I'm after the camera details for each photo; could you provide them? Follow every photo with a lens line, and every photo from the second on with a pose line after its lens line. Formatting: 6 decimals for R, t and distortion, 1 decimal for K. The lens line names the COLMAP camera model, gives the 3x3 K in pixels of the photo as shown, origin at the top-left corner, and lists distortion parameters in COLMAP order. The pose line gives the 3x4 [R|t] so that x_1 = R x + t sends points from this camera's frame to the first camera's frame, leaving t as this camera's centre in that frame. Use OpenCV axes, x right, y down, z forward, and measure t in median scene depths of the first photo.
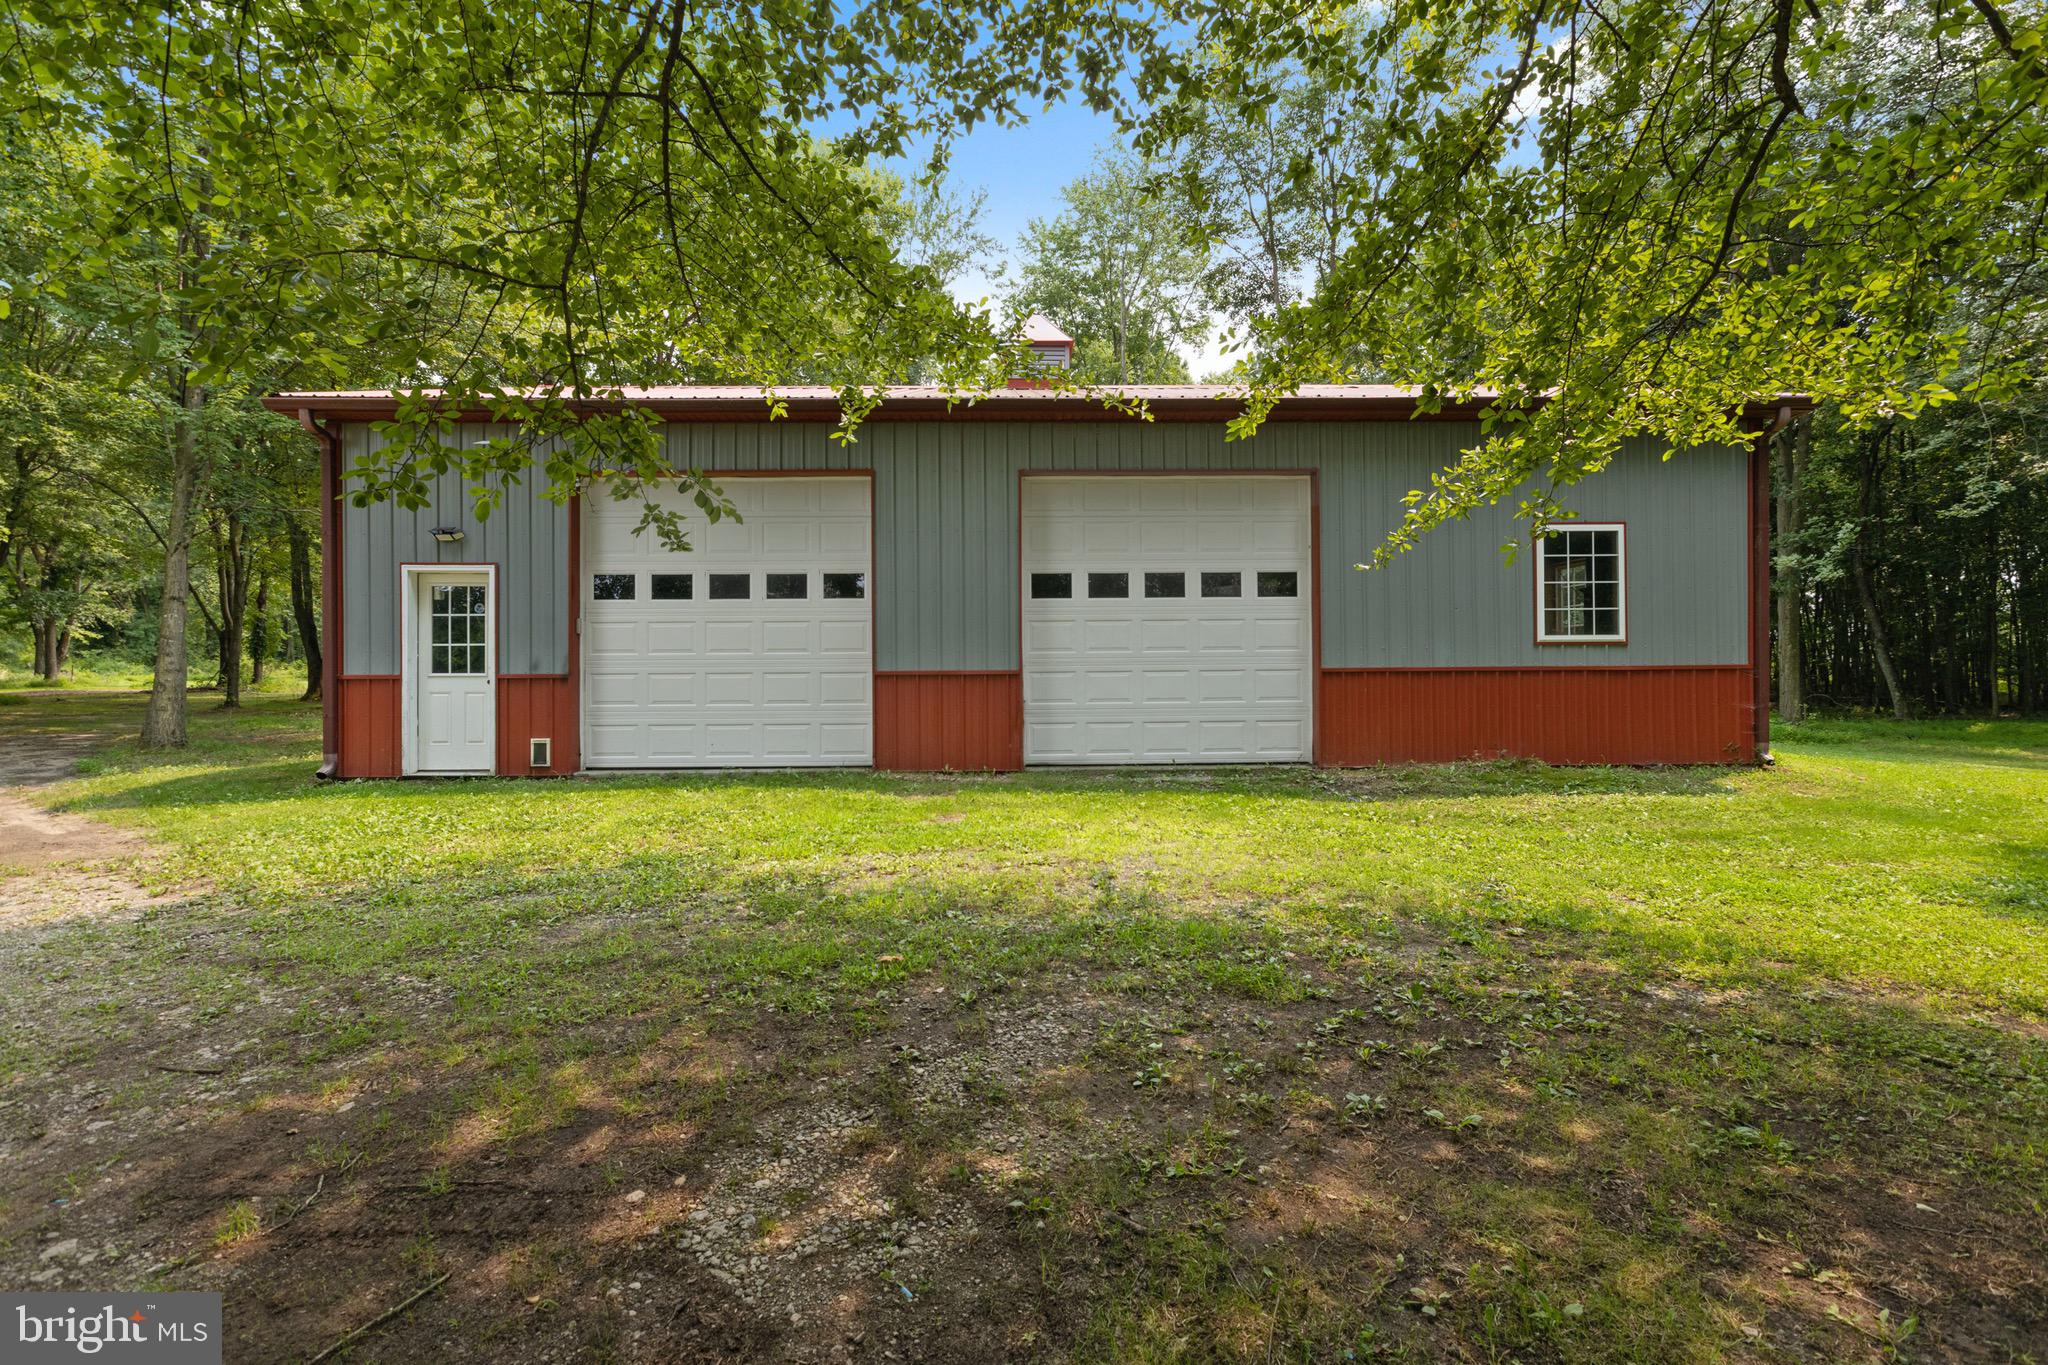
lens RADIAL K [[920.9, 0, 1024.0], [0, 920.9, 682.5], [0, 0, 1]] dist [0.000029, 0.000011]
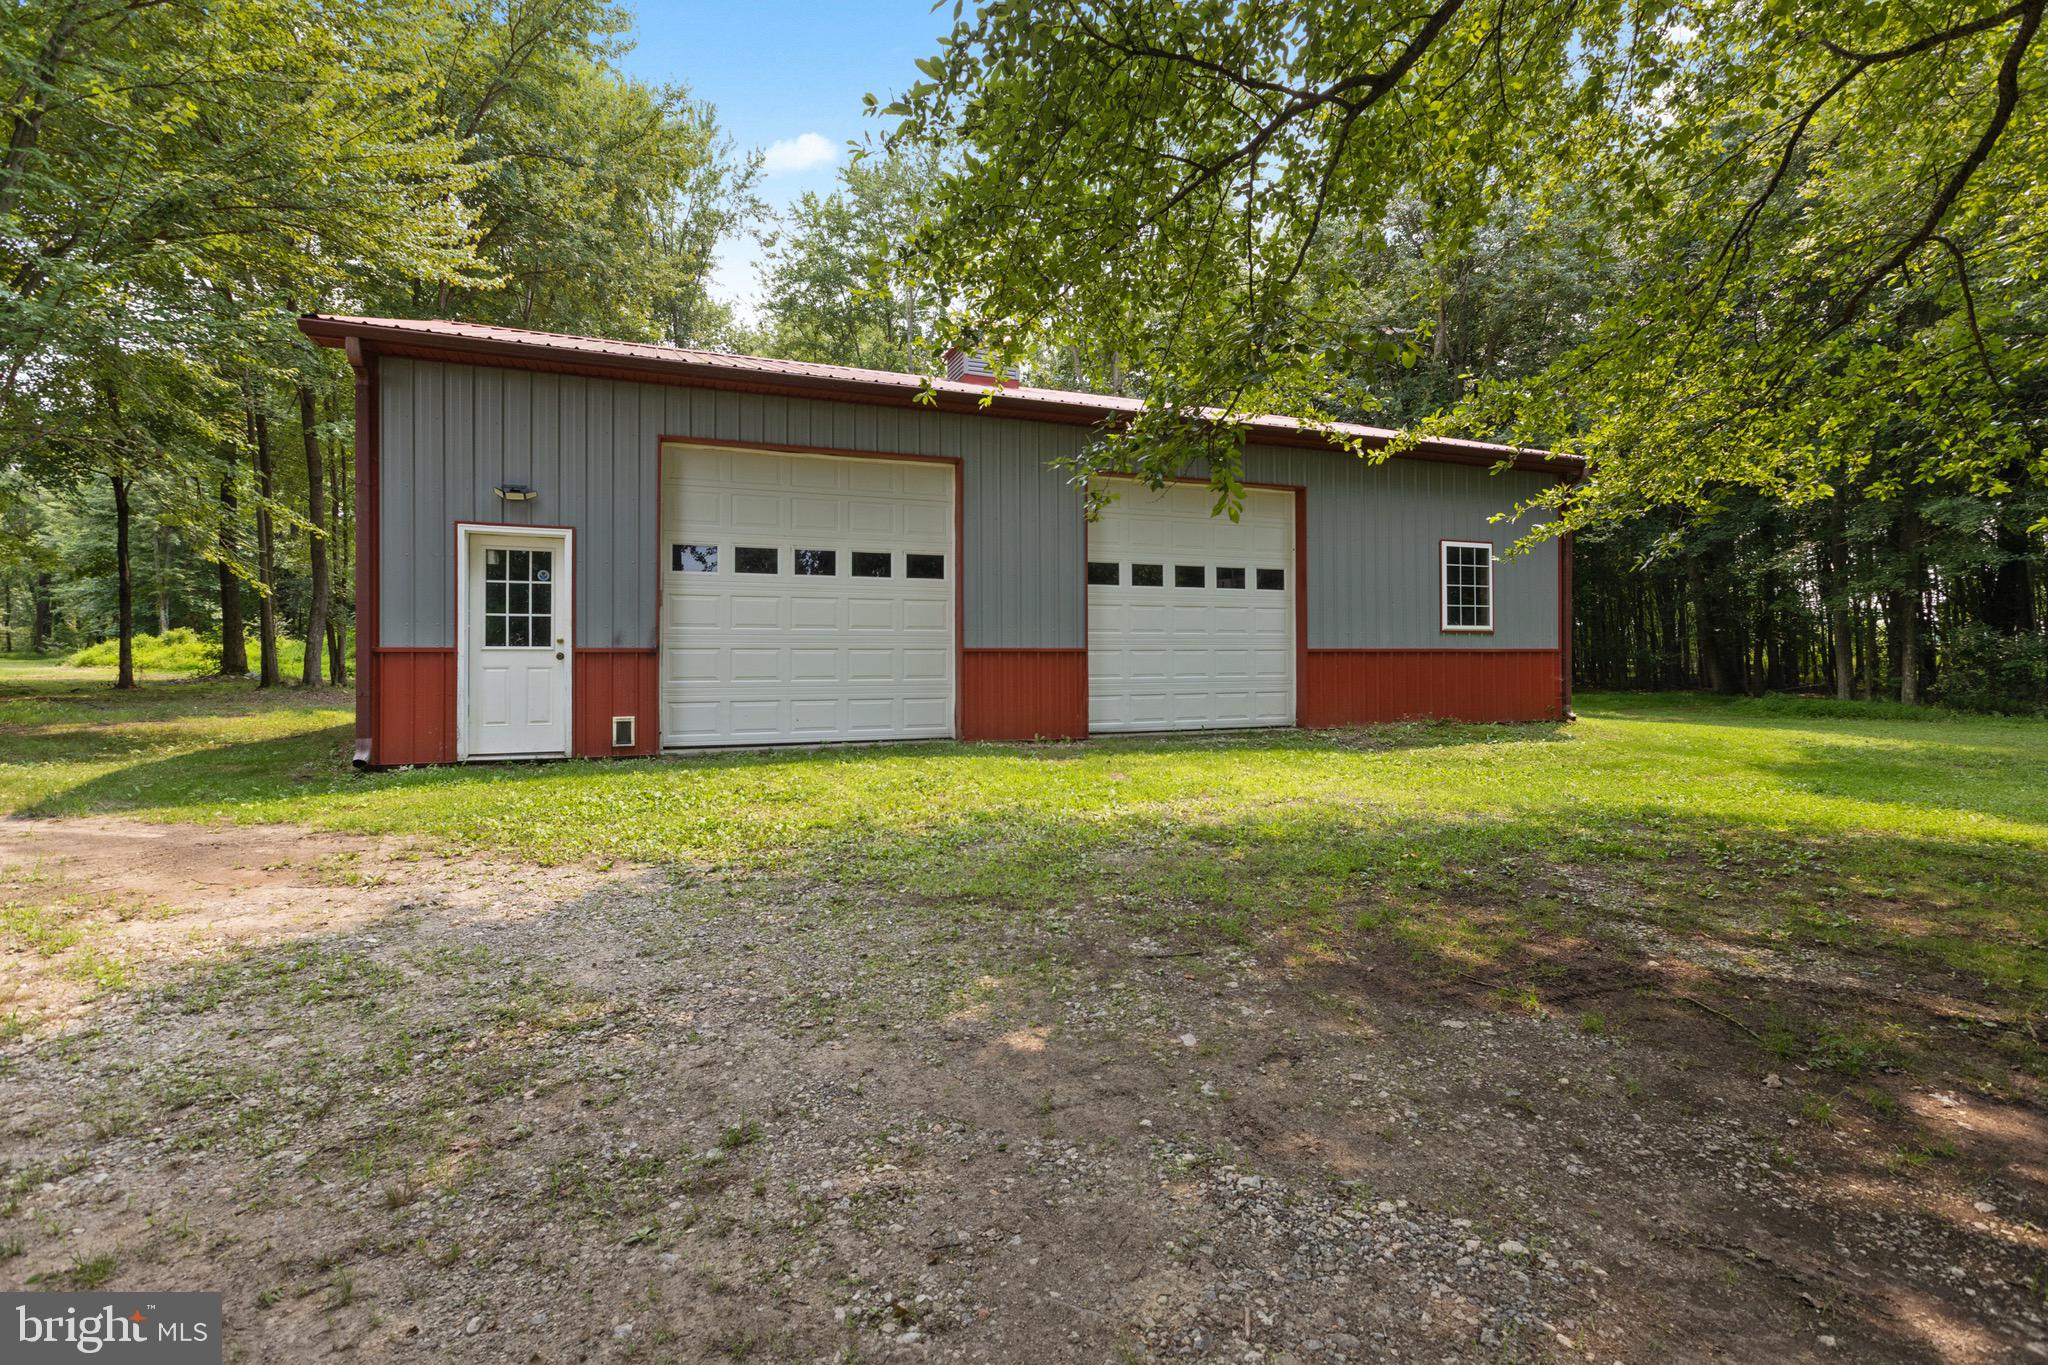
lens RADIAL K [[913.4, 0, 1000.4], [0, 913.4, 669.4], [0, 0, 1]] dist [-0.002078, -0.000205]
pose [[0.938992, 0.000769, 0.343939, -0.479467], [-0.004134, 0.999951, 0.009050, 0.002667], [-0.343915, -0.009919, 0.938948, -0.006888]]
